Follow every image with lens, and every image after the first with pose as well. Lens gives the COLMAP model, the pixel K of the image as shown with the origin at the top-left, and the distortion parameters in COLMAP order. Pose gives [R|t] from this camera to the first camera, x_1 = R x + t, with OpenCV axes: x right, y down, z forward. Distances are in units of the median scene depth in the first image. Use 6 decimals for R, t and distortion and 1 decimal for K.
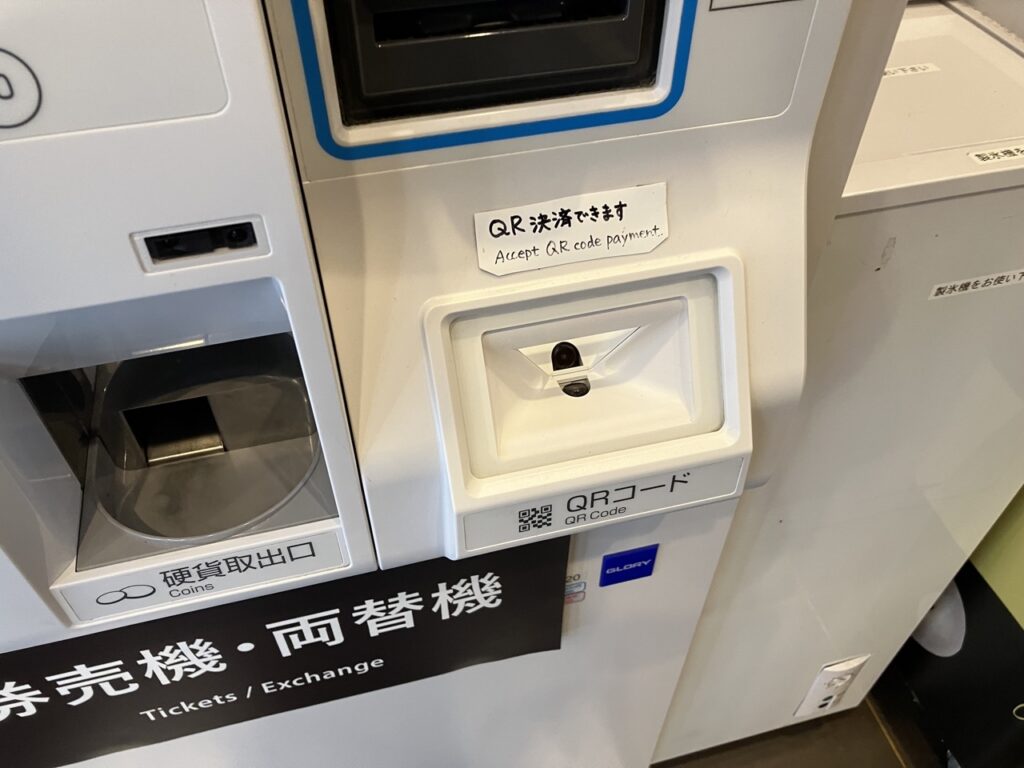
lens RADIAL K [[856.8, 0, 510.7], [0, 856.8, 382.7], [0, 0, 1]] dist [-0.004780, -0.001128]
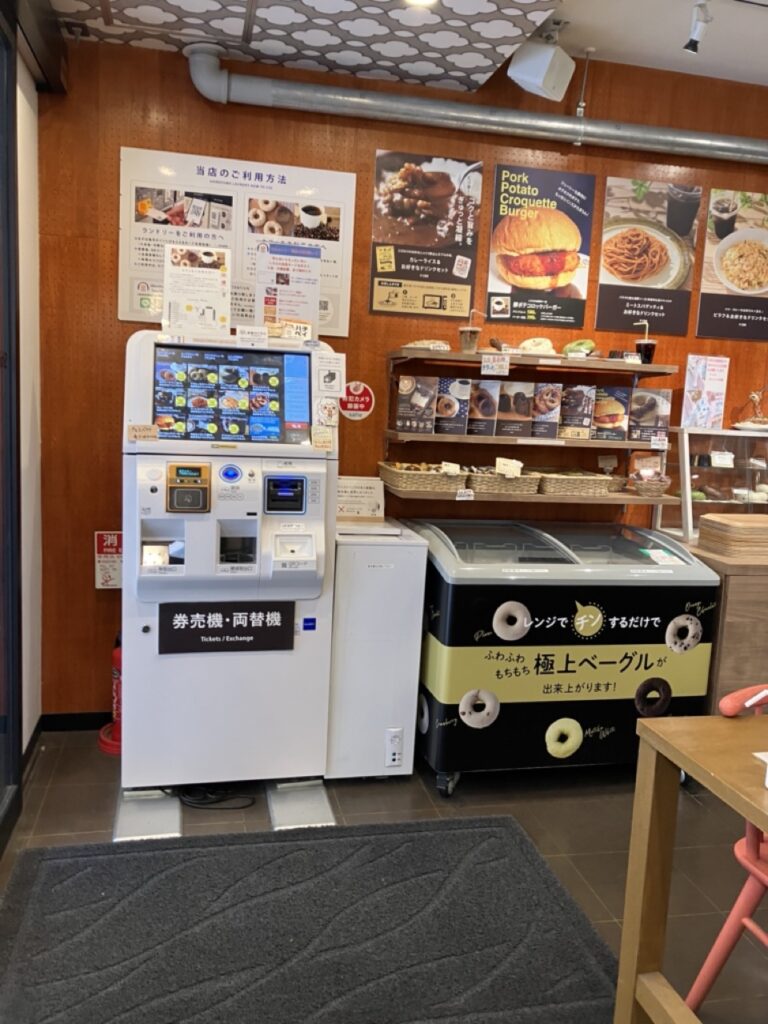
lens RADIAL K [[856.8, 0, 384.0], [0, 856.8, 513.0], [0, 0, 1]] dist [-0.004780, -0.001128]
pose [[0.998050, 0.056032, -0.027502, 0.721389], [-0.060753, 0.770969, -0.633969, 3.004813], [-0.014319, 0.634403, 0.772870, -3.354218]]
